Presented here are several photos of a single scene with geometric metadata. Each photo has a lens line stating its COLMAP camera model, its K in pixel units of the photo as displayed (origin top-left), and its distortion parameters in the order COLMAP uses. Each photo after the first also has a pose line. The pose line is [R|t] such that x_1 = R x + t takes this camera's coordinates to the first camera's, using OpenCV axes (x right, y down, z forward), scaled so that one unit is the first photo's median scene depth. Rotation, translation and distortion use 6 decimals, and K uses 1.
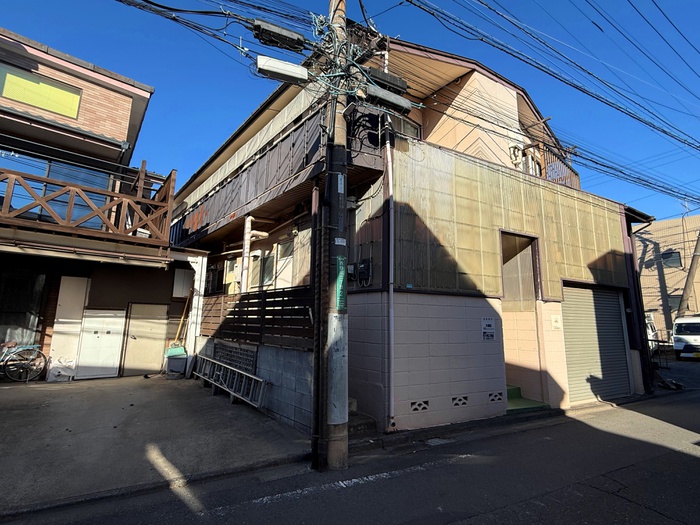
lens RADIAL K [[329.9, 0, 350.0], [0, 329.9, 262.5], [0, 0, 1]] dist [-0.000798, -0.000187]
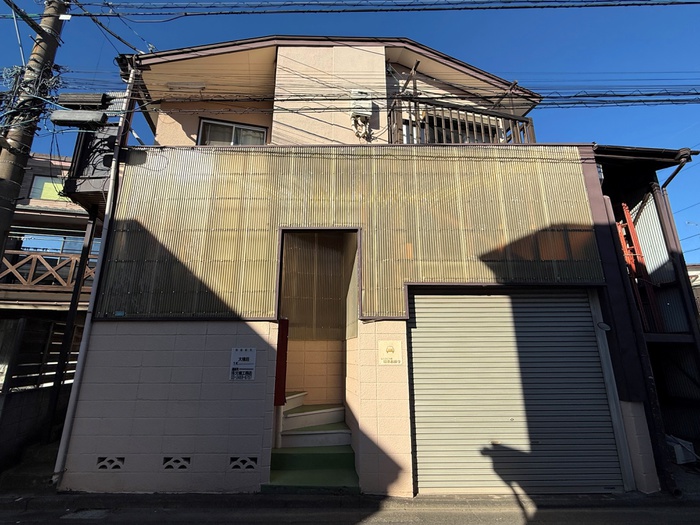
lens RADIAL K [[329.9, 0, 350.0], [0, 329.9, 262.5], [0, 0, 1]] dist [-0.000798, -0.000187]
pose [[0.893673, -0.136449, -0.427469, 0.942690], [0.096850, 0.988845, -0.113166, 0.081325], [0.438142, 0.059733, 0.896919, 0.416305]]
